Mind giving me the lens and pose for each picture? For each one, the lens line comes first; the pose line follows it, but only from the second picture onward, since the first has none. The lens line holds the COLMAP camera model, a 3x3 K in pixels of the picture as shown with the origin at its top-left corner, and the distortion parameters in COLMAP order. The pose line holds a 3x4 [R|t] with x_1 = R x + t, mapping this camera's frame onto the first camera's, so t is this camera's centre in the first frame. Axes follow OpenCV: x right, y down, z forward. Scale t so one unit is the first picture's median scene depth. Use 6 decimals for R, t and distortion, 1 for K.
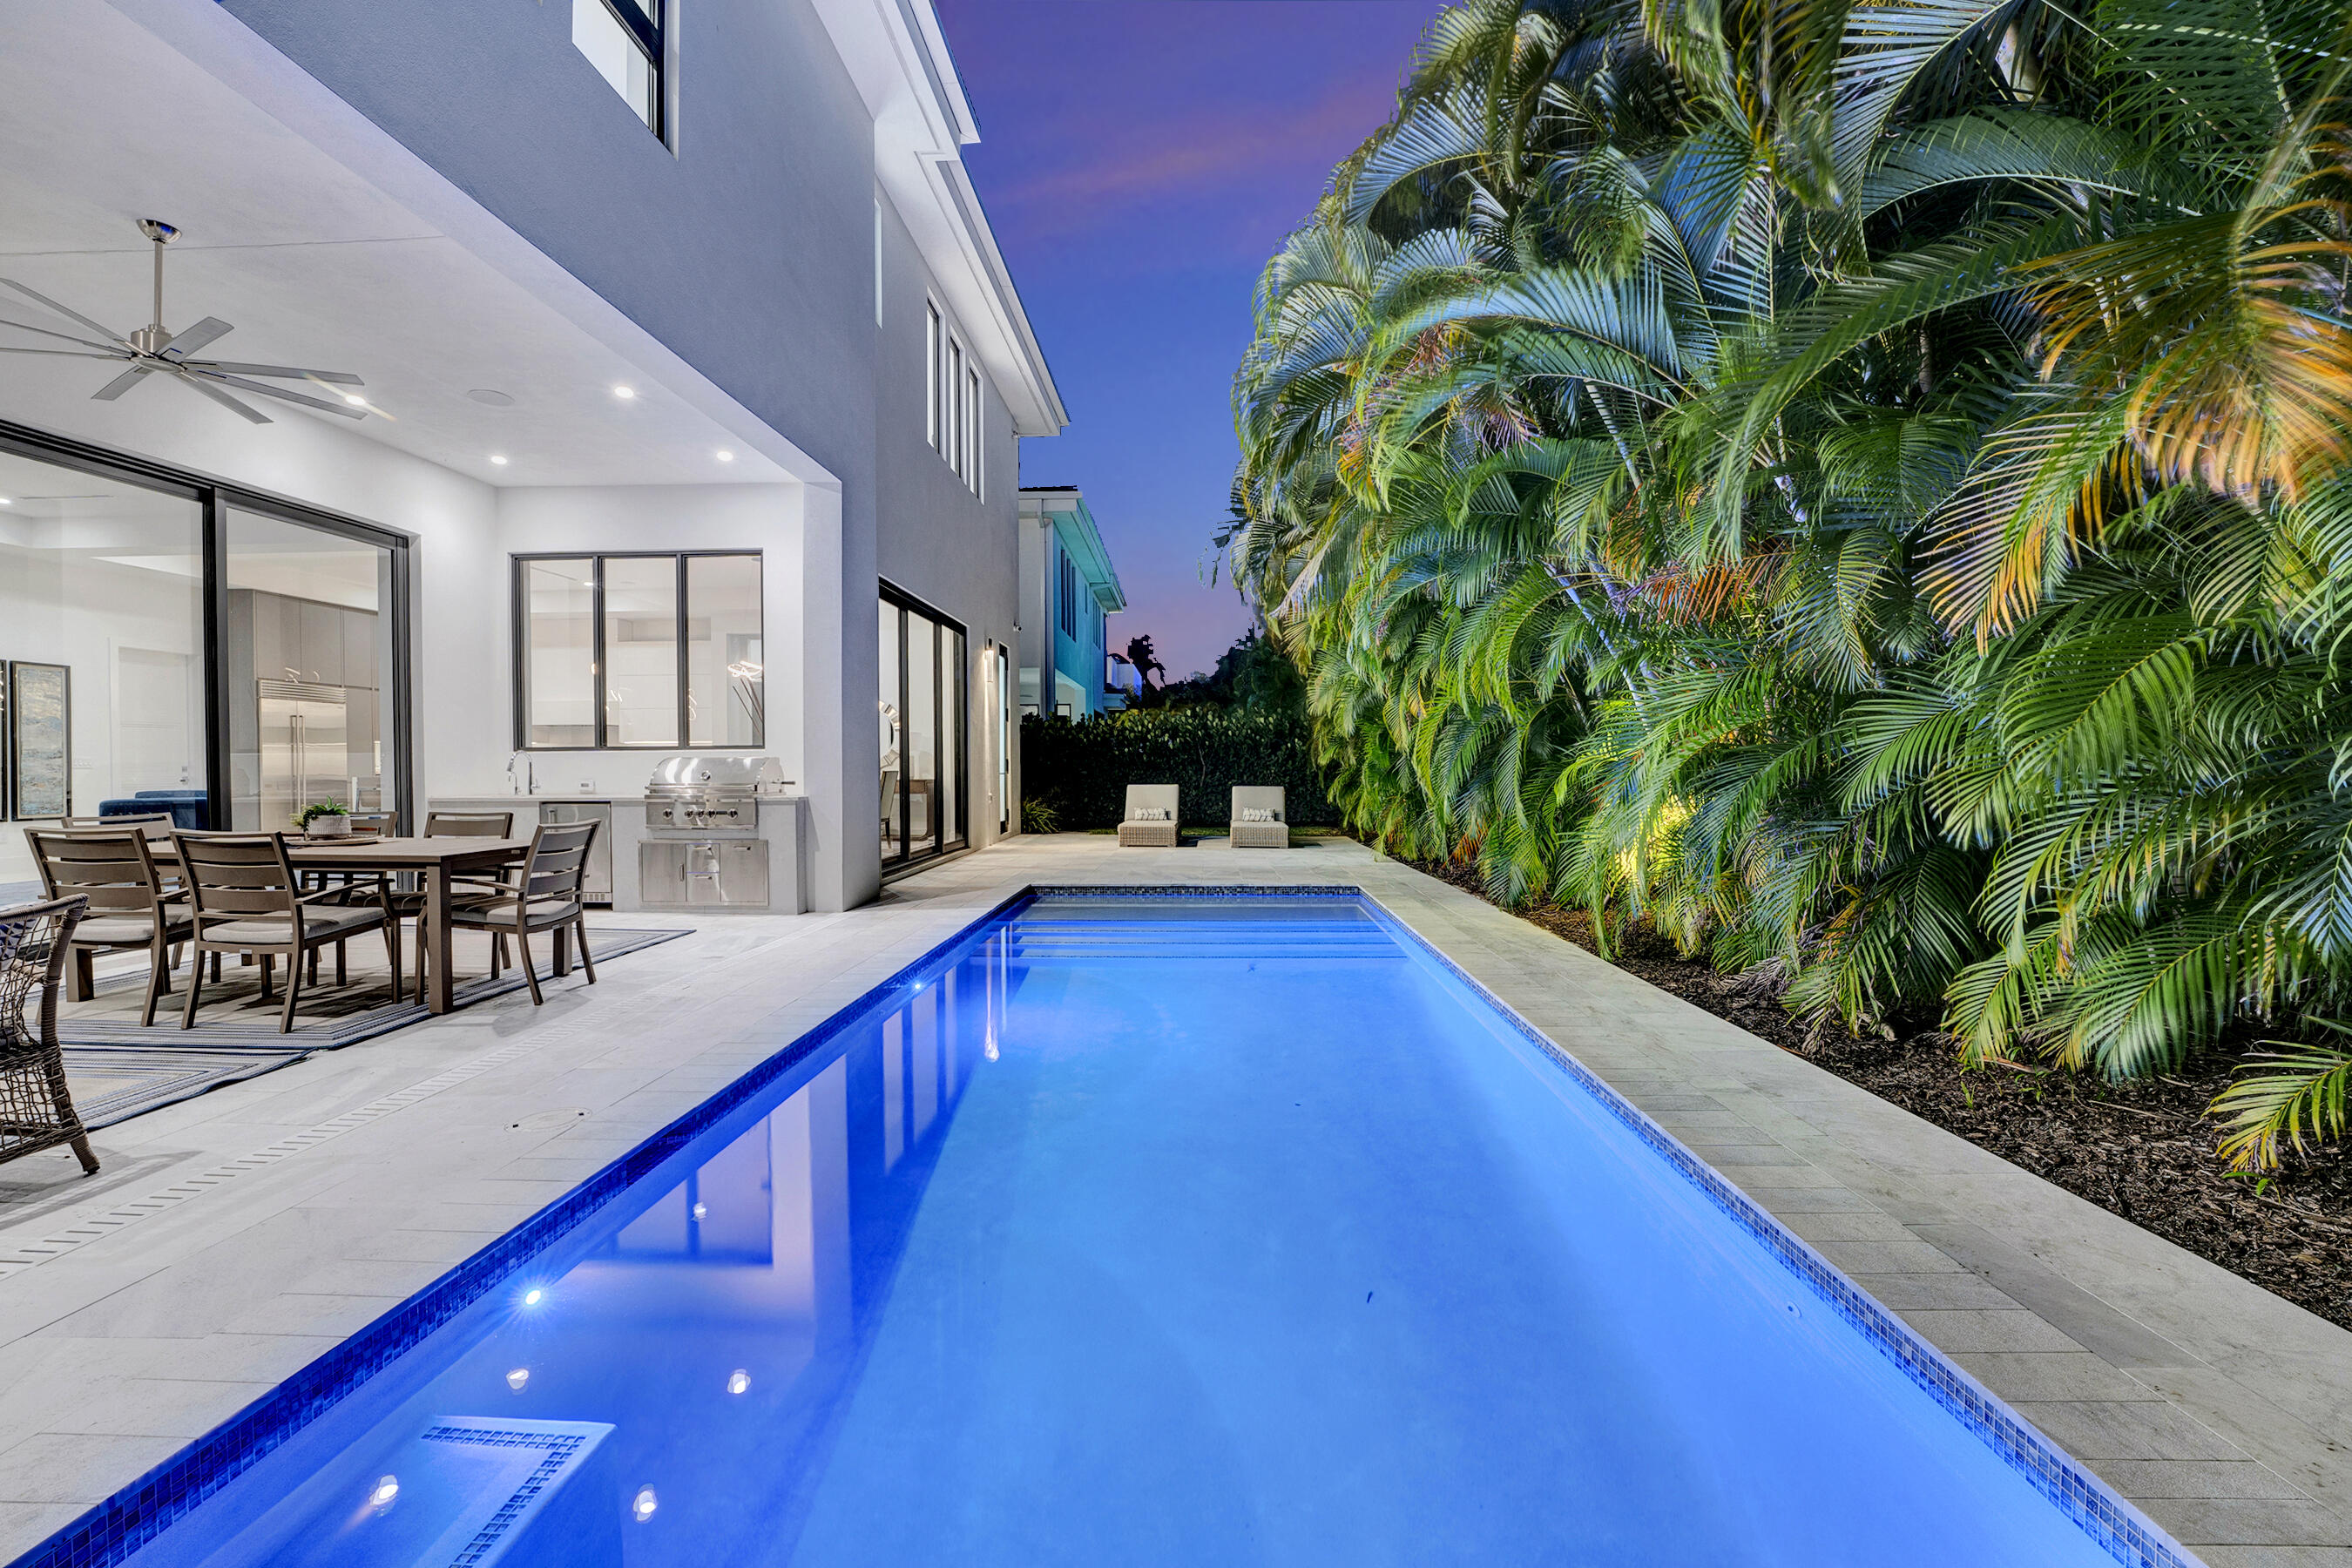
lens RADIAL K [[983.2, 0, 1161.1], [0, 983.2, 782.0], [0, 0, 1]] dist [-0.013674, -0.000032]
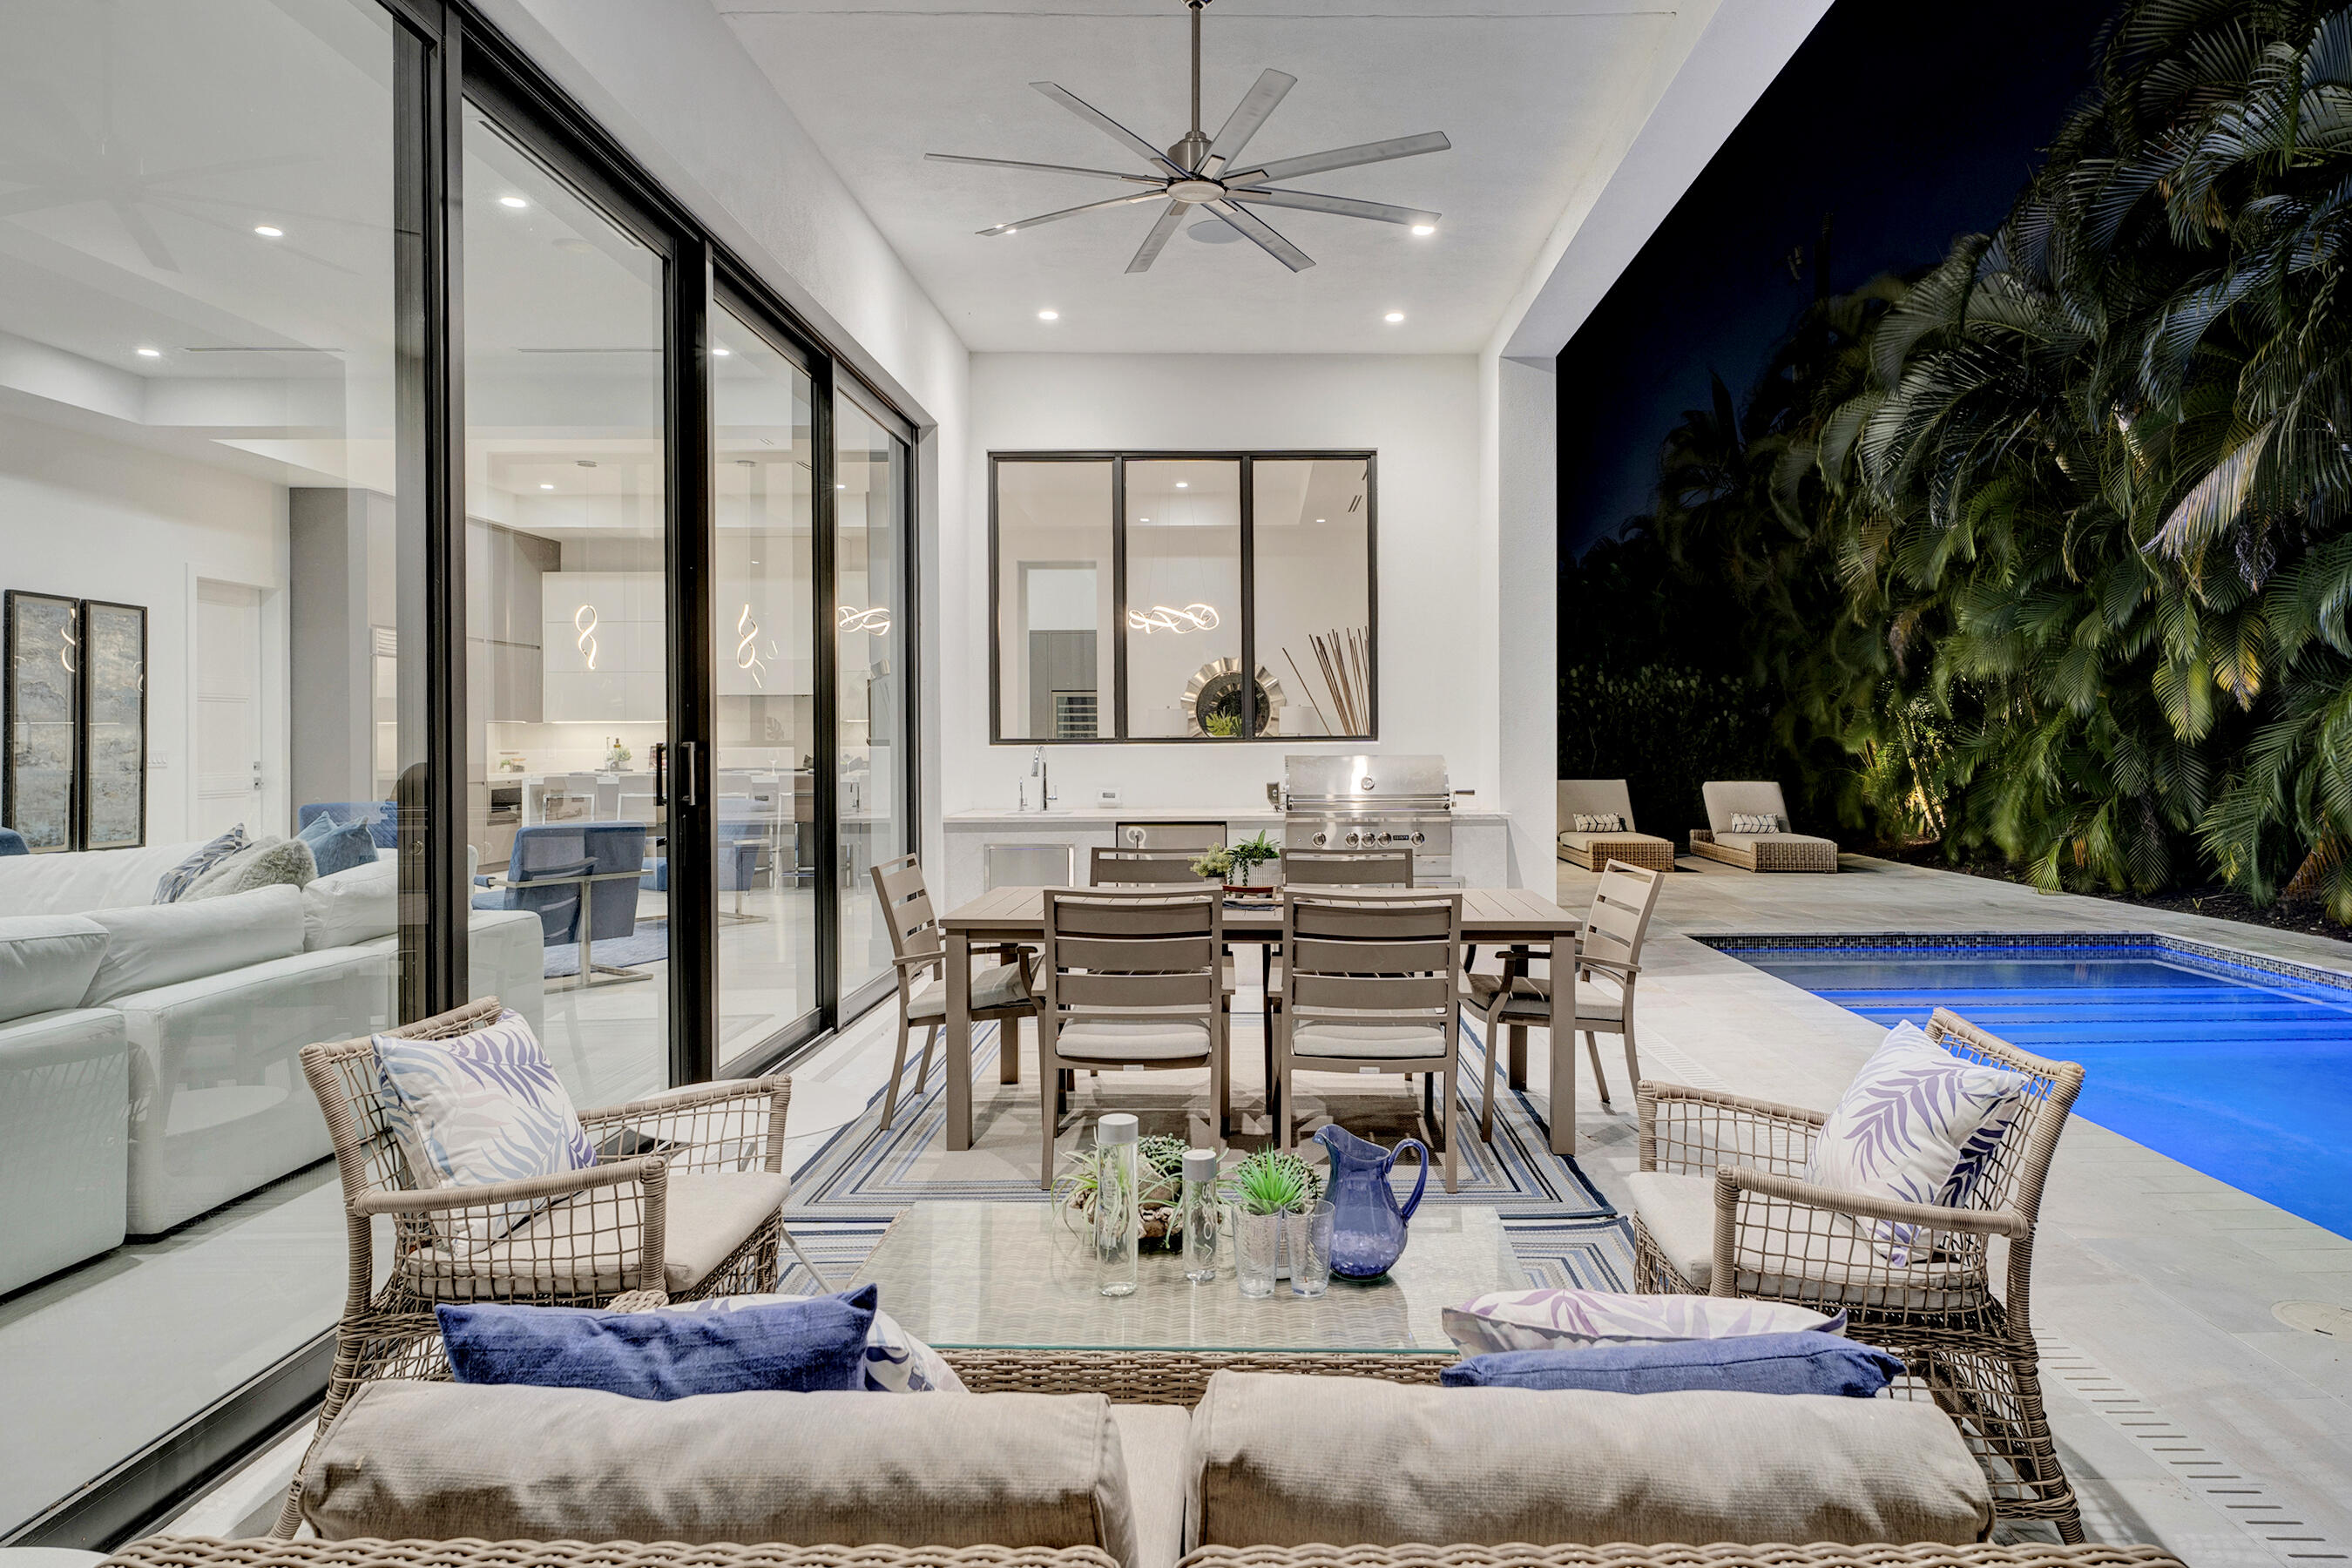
lens RADIAL K [[1409.2, 0, 1254.9], [0, 1409.2, 738.2], [0, 0, 1]] dist [0.033181, 0.000603]
pose [[0.998470, -0.002787, 0.055226, -0.466367], [0.003677, 0.999865, -0.016032, -0.016629], [-0.055174, 0.016210, 0.998345, 0.015618]]
